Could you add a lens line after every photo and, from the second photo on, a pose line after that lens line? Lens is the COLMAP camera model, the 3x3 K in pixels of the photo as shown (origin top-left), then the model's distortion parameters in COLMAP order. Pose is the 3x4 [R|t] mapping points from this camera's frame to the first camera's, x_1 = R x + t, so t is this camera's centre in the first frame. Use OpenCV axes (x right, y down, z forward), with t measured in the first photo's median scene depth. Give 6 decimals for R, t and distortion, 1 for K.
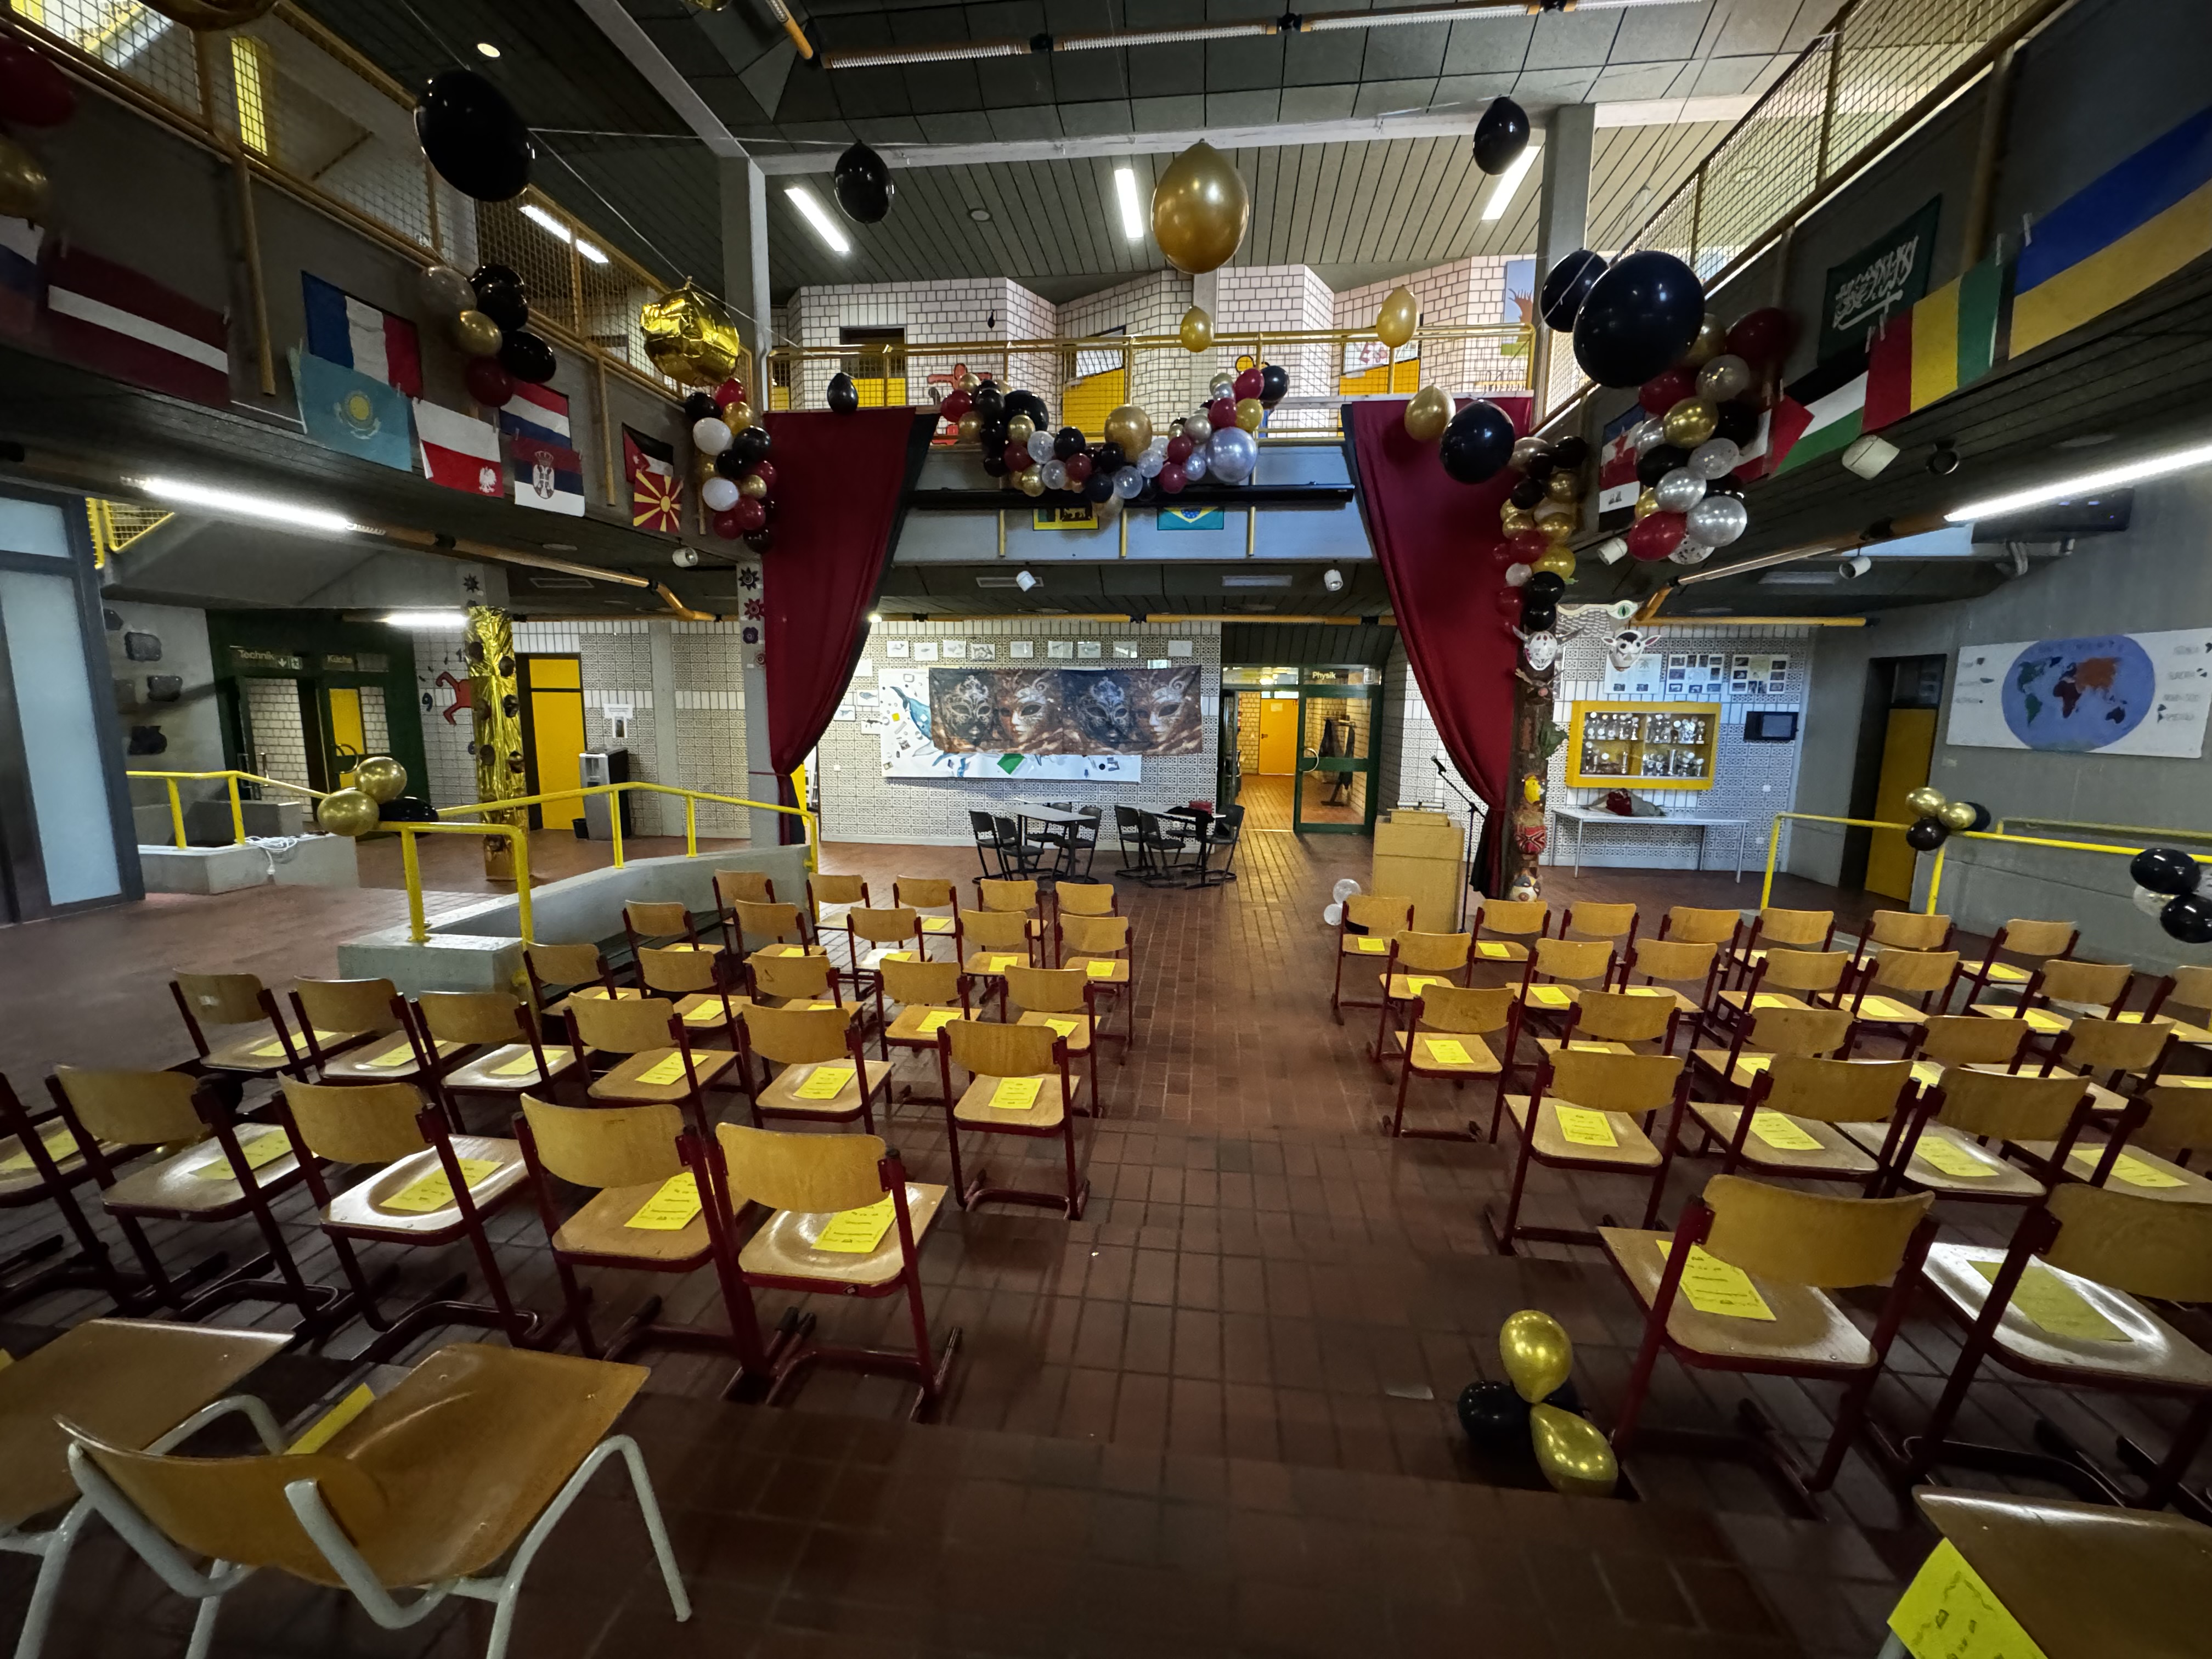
lens RADIAL K [[879.6, 0, 1104.8], [0, 879.6, 827.3], [0, 0, 1]] dist [0.000119, 0.000050]
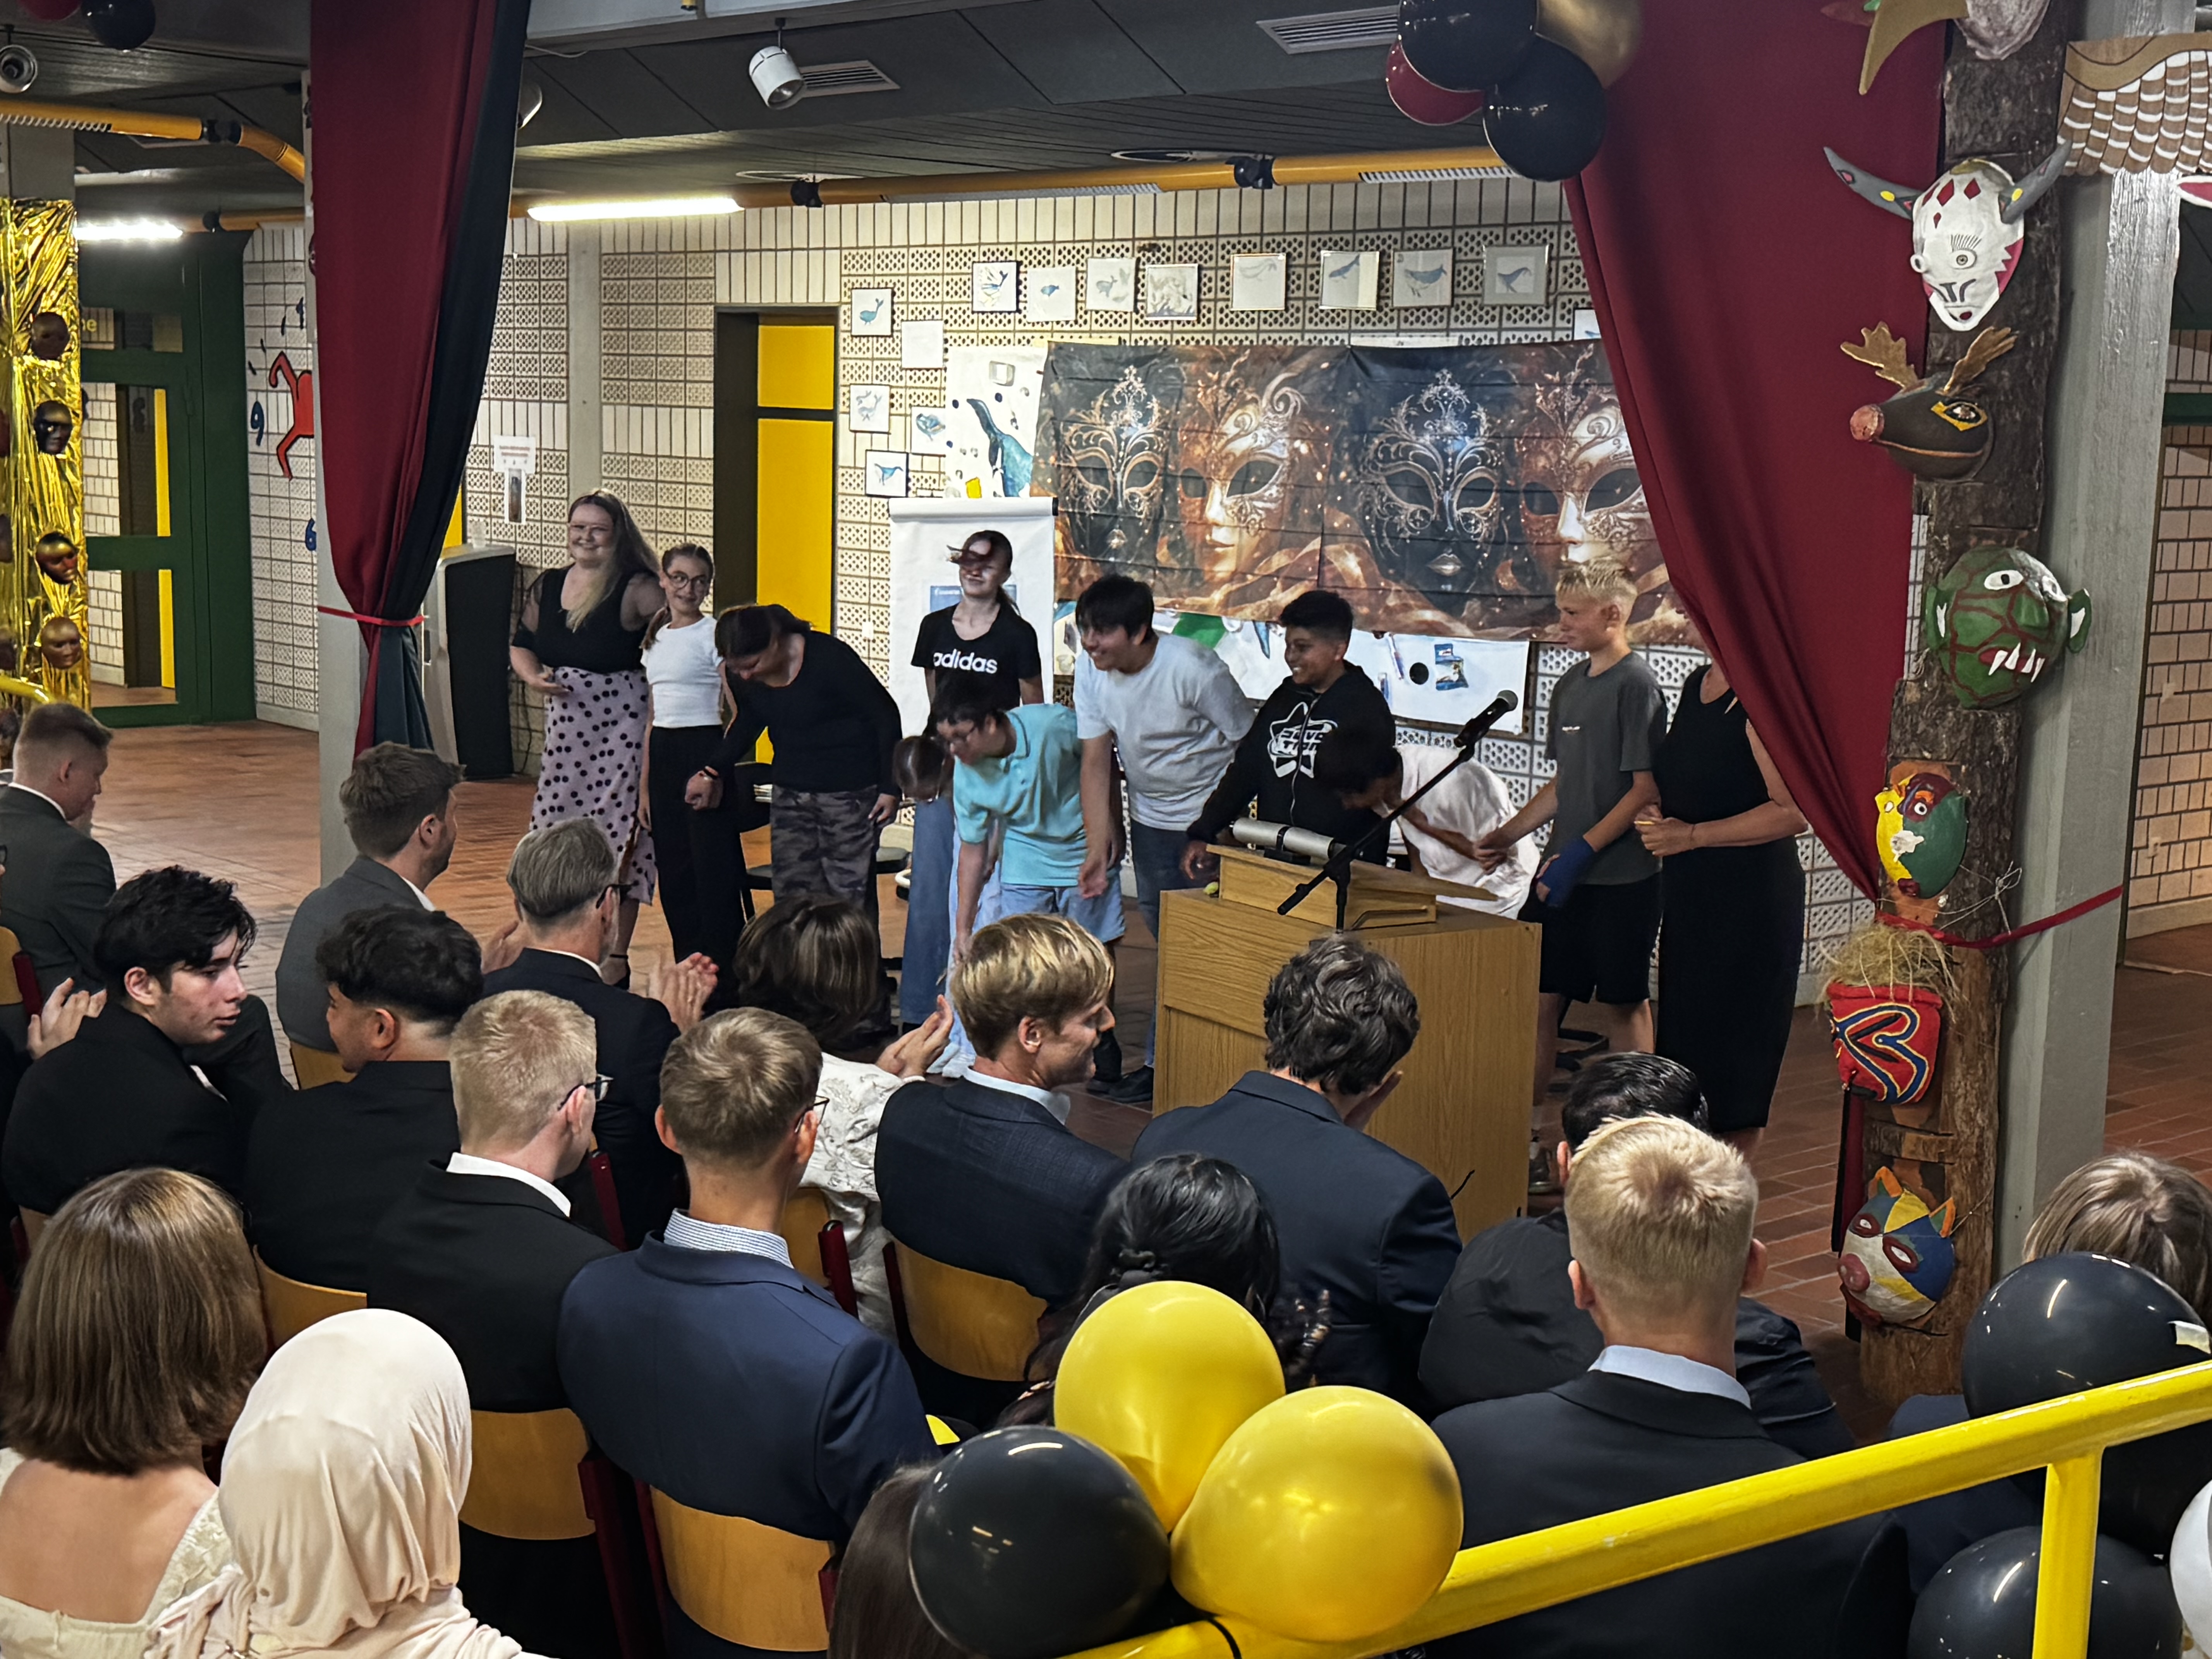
lens RADIAL K [[3014.5, 0, 1110.3], [0, 3014.5, 867.7], [0, 0, 1]] dist [0.172430, -0.336118]
pose [[0.757763, 0.107705, -0.643580, 0.586787], [-0.114741, 0.992909, 0.031067, -0.023594], [0.642363, 0.050304, 0.764748, 0.154870]]
